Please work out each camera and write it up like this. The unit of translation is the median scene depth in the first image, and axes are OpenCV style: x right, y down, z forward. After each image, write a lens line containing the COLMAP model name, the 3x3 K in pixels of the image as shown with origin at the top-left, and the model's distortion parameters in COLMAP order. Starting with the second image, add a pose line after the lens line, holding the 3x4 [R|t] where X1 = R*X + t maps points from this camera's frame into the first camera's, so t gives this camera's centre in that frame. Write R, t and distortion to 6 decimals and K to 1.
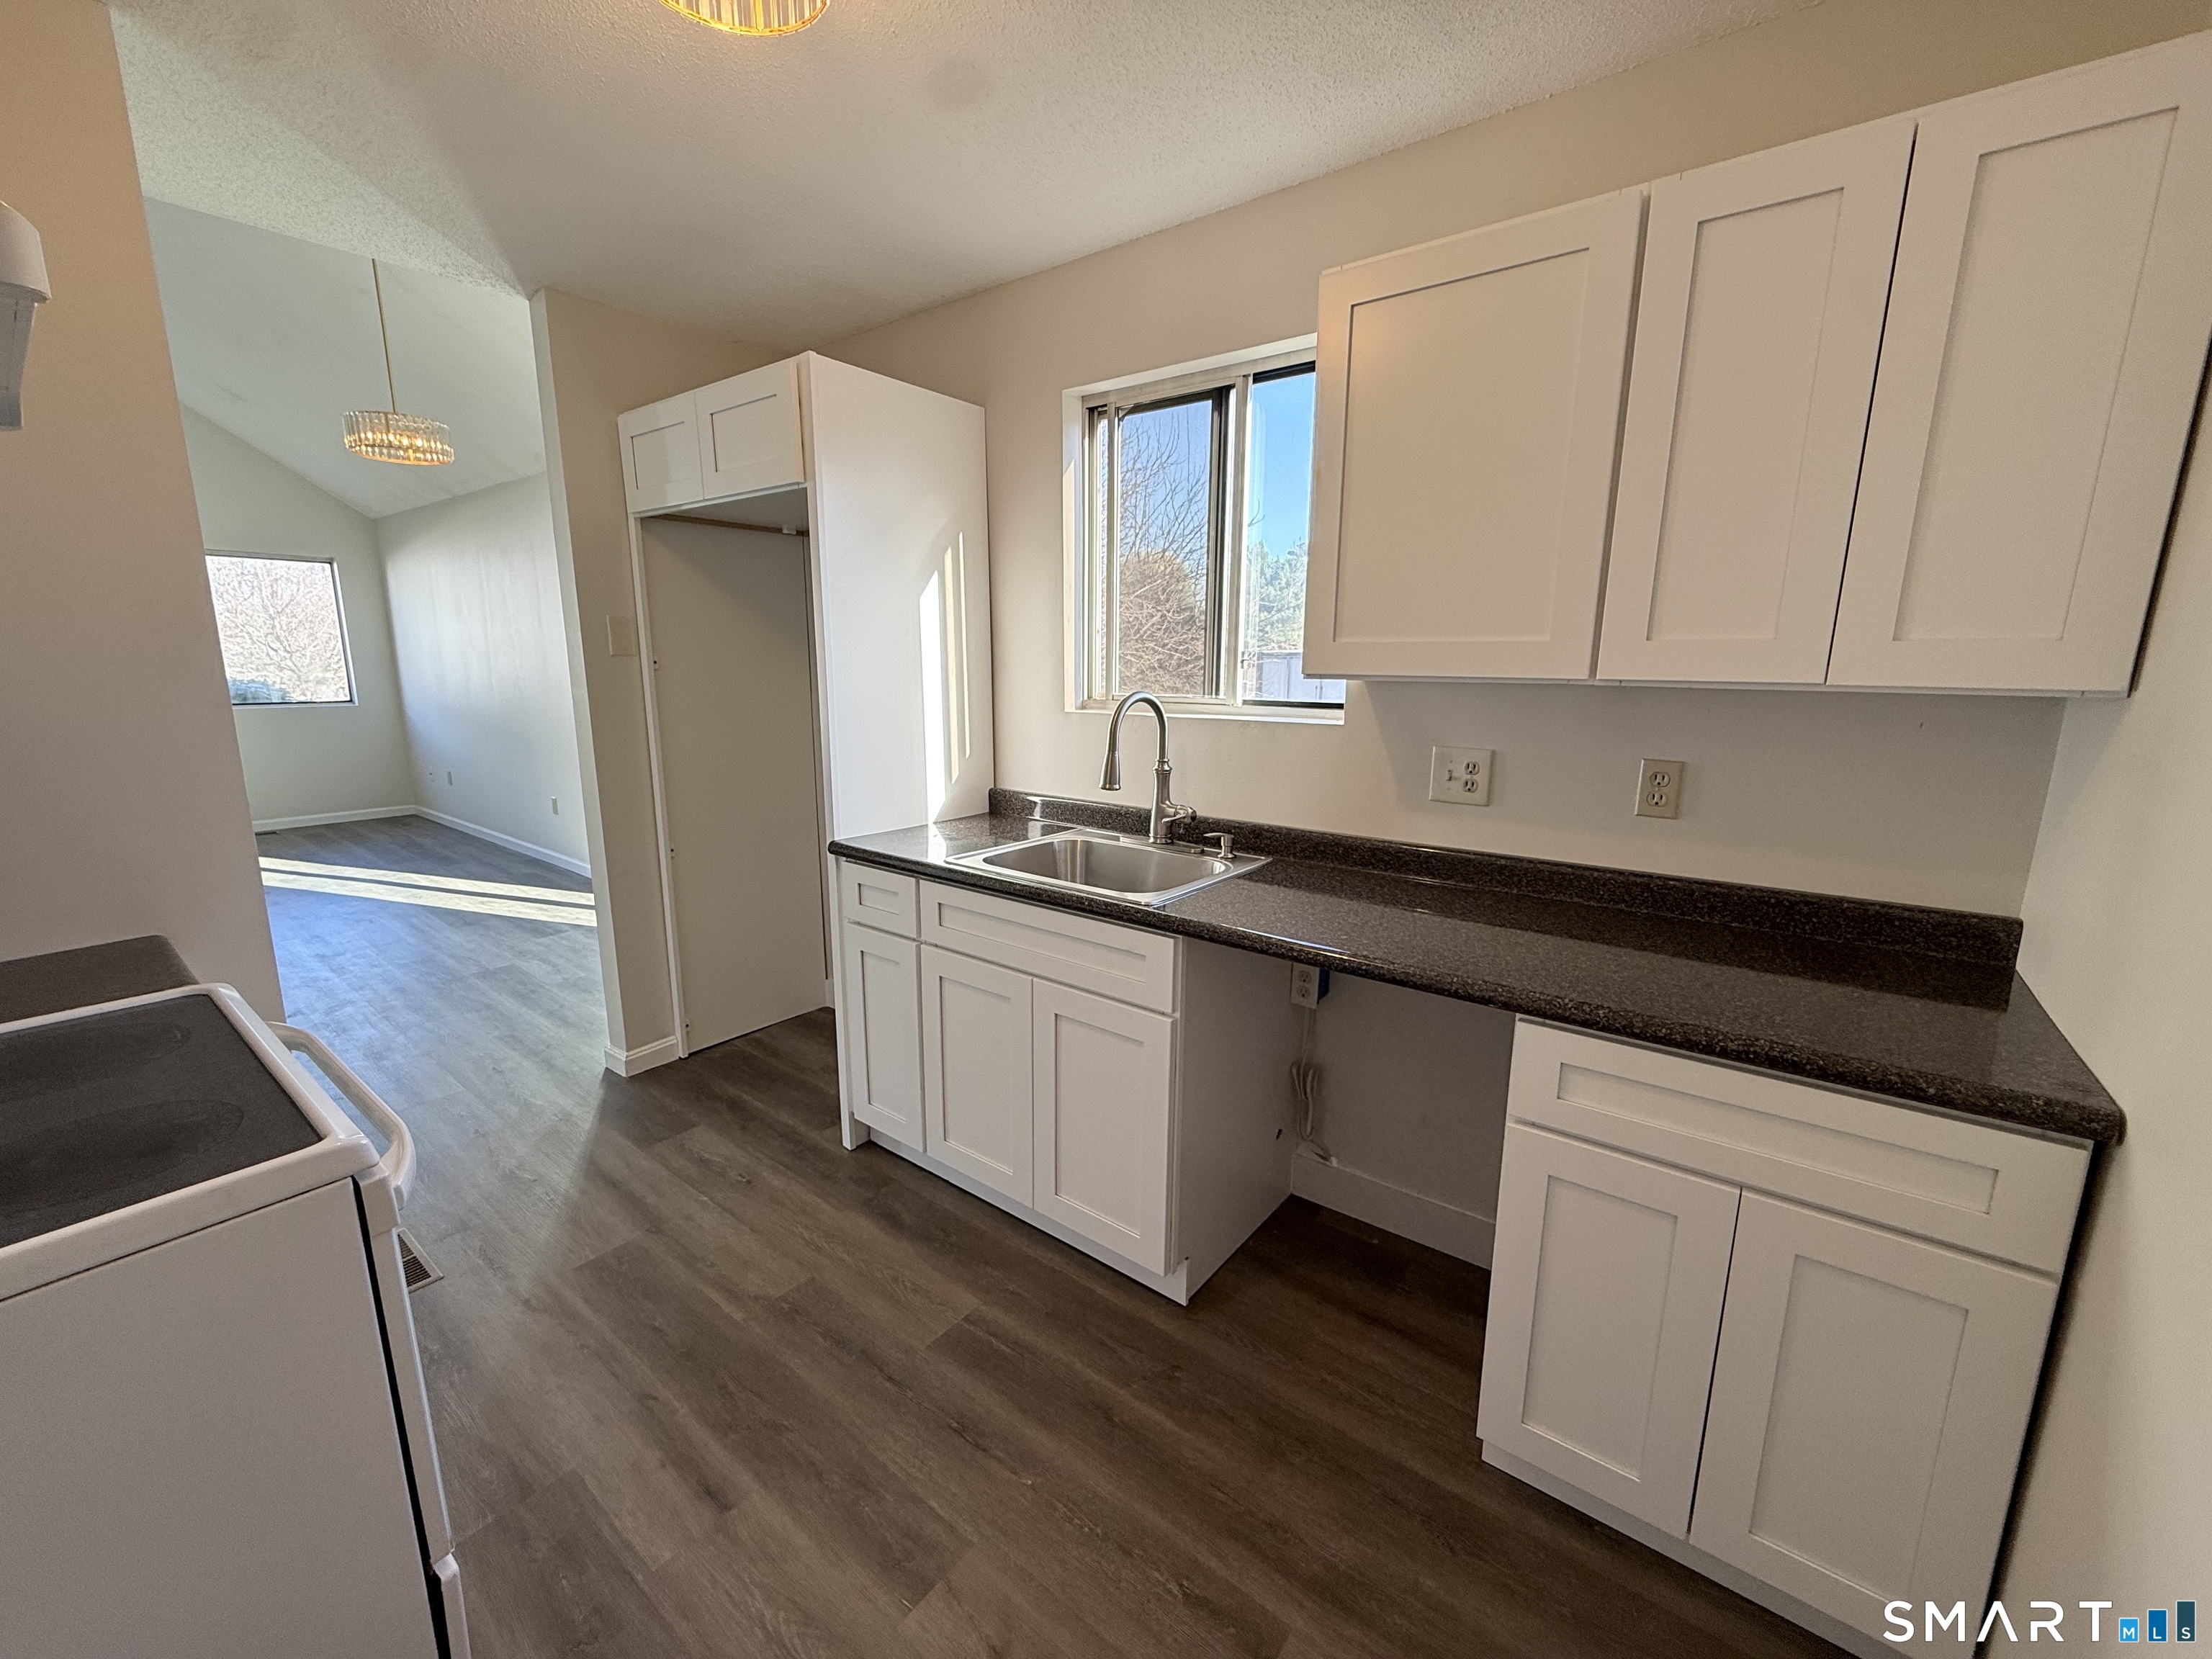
lens RADIAL K [[881.0, 0, 1113.1], [0, 881.0, 830.8], [0, 0, 1]] dist [-0.004448, 0.000141]
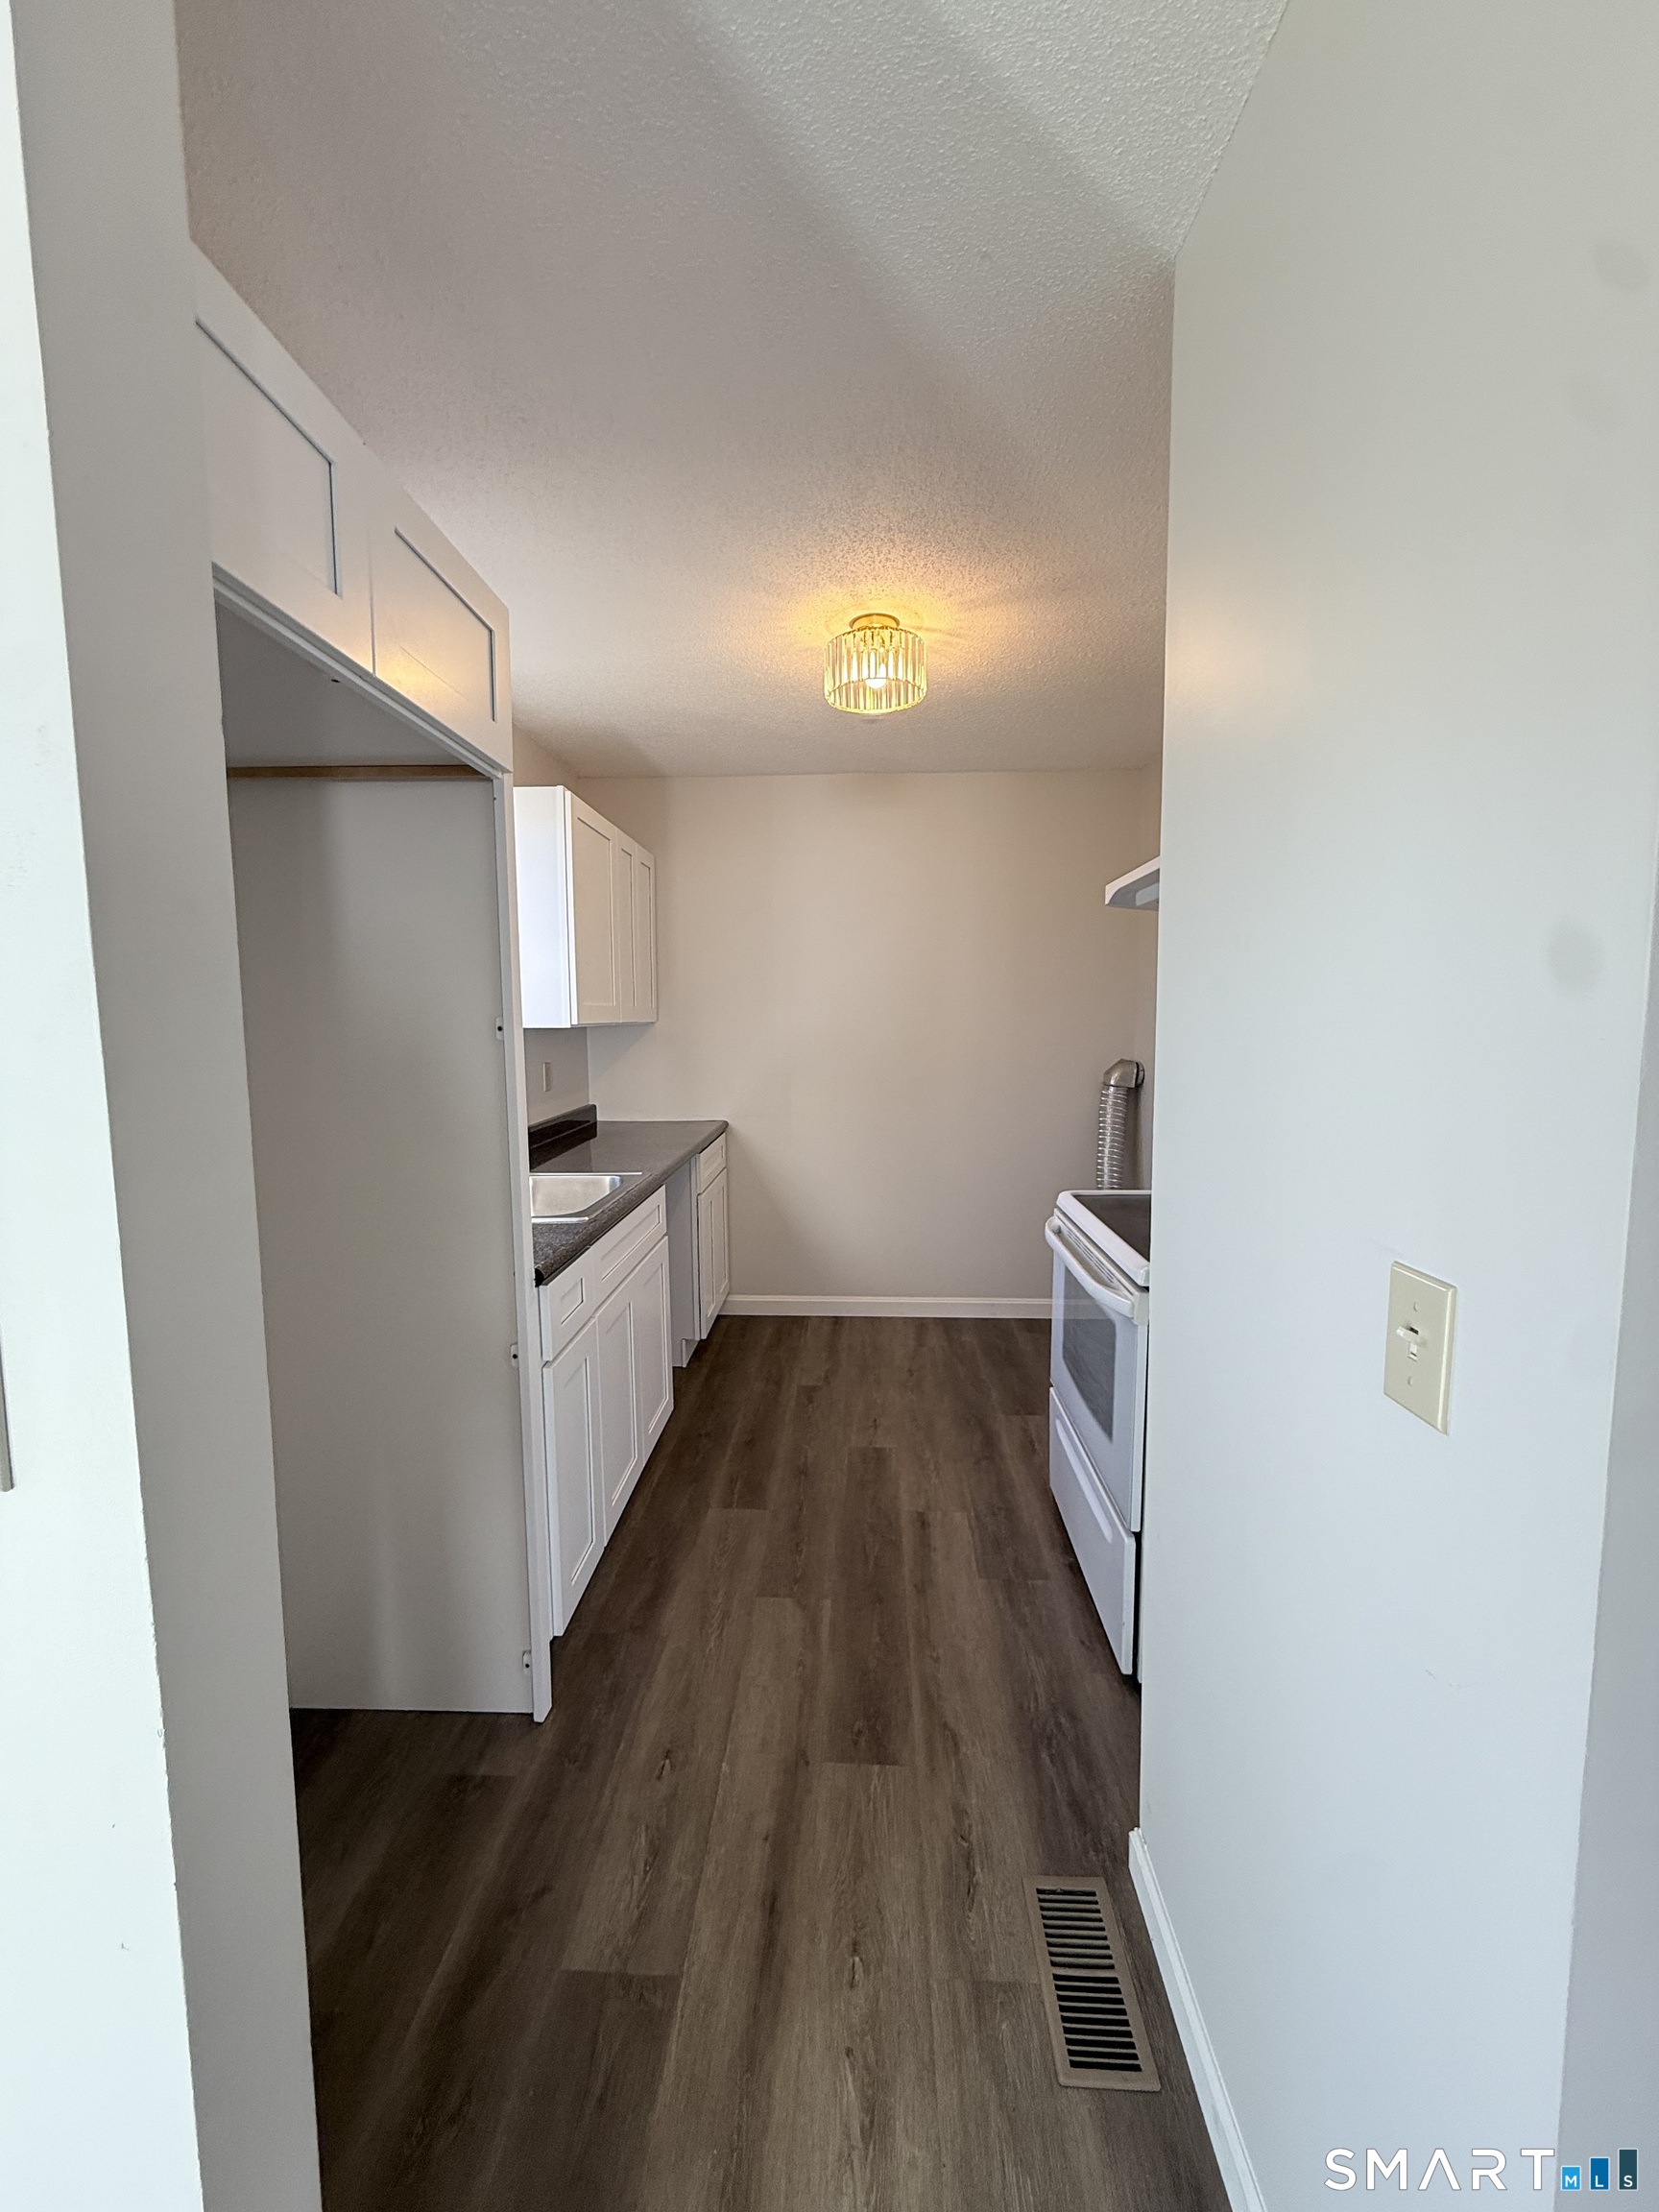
lens RADIAL K [[881.0, 0, 818.7], [0, 881.0, 1100.2], [0, 0, 1]] dist [-0.004448, 0.000141]
pose [[-0.565710, -0.083003, 0.820416, -1.204309], [0.164896, 0.963439, 0.211176, -0.275225], [-0.807949, 0.254748, -0.531340, 1.356555]]
